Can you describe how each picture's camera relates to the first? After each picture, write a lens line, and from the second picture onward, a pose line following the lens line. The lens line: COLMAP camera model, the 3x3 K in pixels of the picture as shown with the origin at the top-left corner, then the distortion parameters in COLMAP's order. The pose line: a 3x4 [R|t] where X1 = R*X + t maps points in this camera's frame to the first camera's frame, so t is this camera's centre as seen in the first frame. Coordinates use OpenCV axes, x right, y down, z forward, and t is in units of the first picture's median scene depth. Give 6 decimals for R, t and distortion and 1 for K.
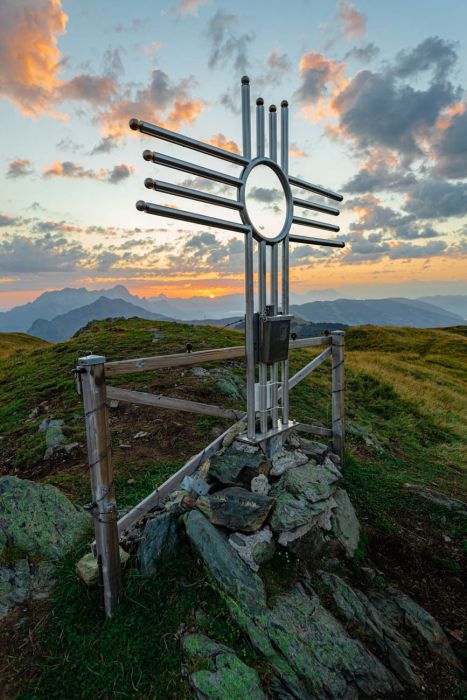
lens RADIAL K [[402.4, 0, 232.3], [0, 402.4, 347.5], [0, 0, 1]] dist [-0.001341, -0.000034]
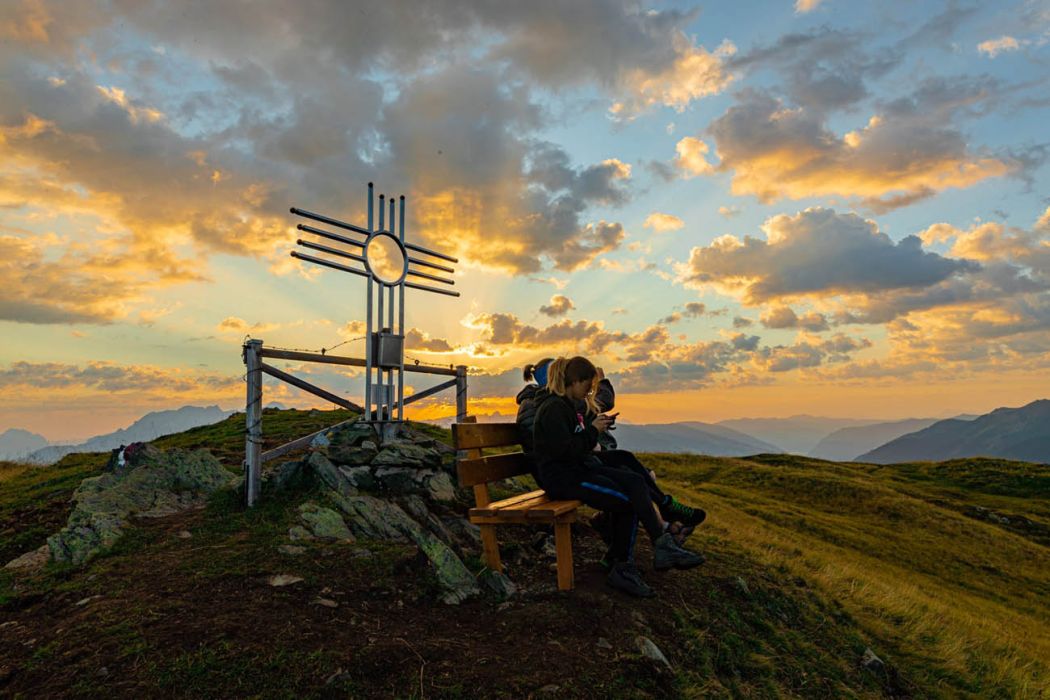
lens RADIAL K [[602.7, 0, 528.5], [0, 602.7, 349.0], [0, 0, 1]] dist [-0.001926, -0.000243]
pose [[0.992105, 0.015067, 0.124501, 0.185468], [0.015455, 0.970501, -0.240600, 0.275169], [-0.124453, 0.240624, 0.962607, -0.611486]]
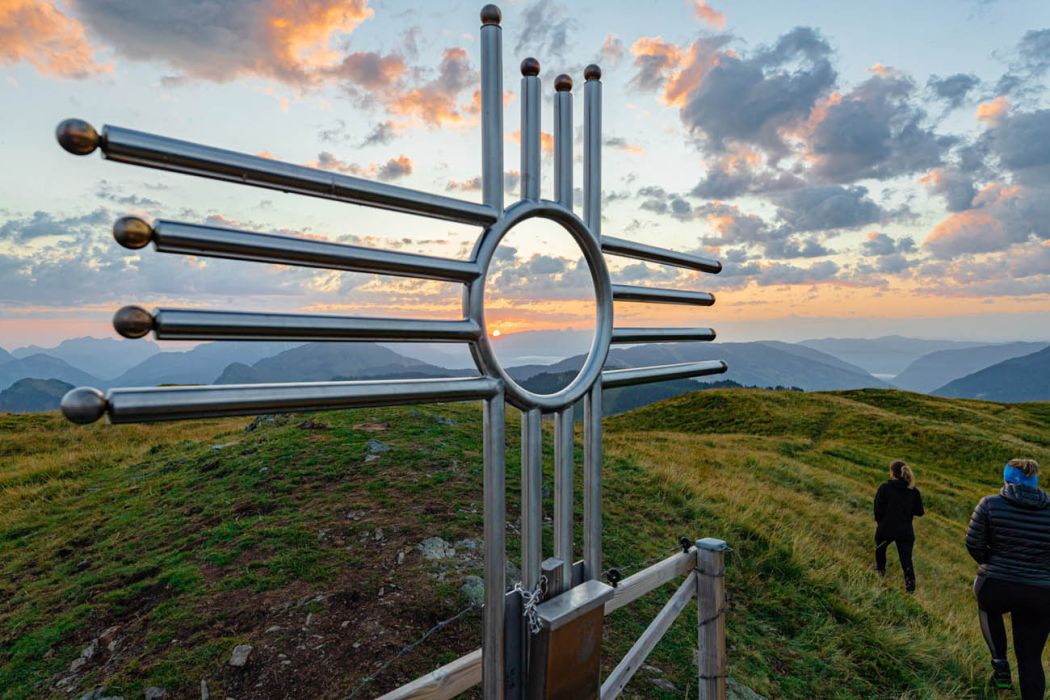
lens RADIAL K [[602.7, 0, 528.5], [0, 602.7, 349.0], [0, 0, 1]] dist [-0.001926, -0.000243]
pose [[0.999828, 0.017461, 0.006230, 0.036571], [-0.016729, 0.994562, -0.102796, -0.144341], [-0.007991, 0.102674, 0.994683, 0.230226]]
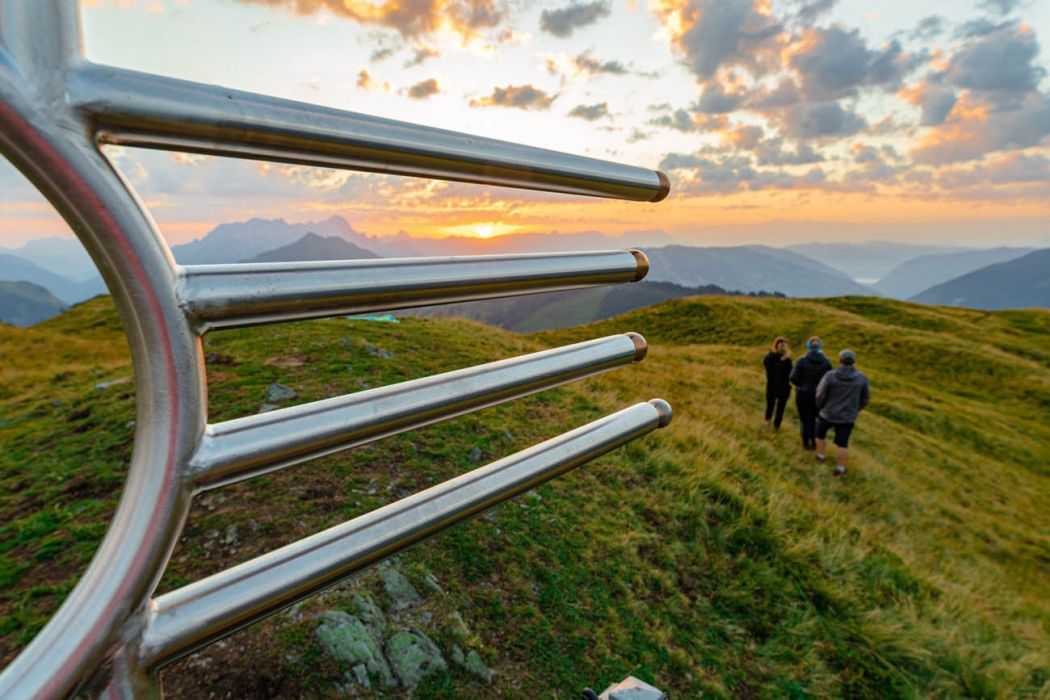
lens RADIAL K [[602.5, 0, 528.7], [0, 602.5, 348.2], [0, 0, 1]] dist [0.006088, 0.000262]
pose [[0.999231, 0.017169, 0.035250, 0.139951], [-0.019077, 0.998330, 0.054524, -0.217622], [-0.034255, -0.055154, 0.997890, 0.497193]]
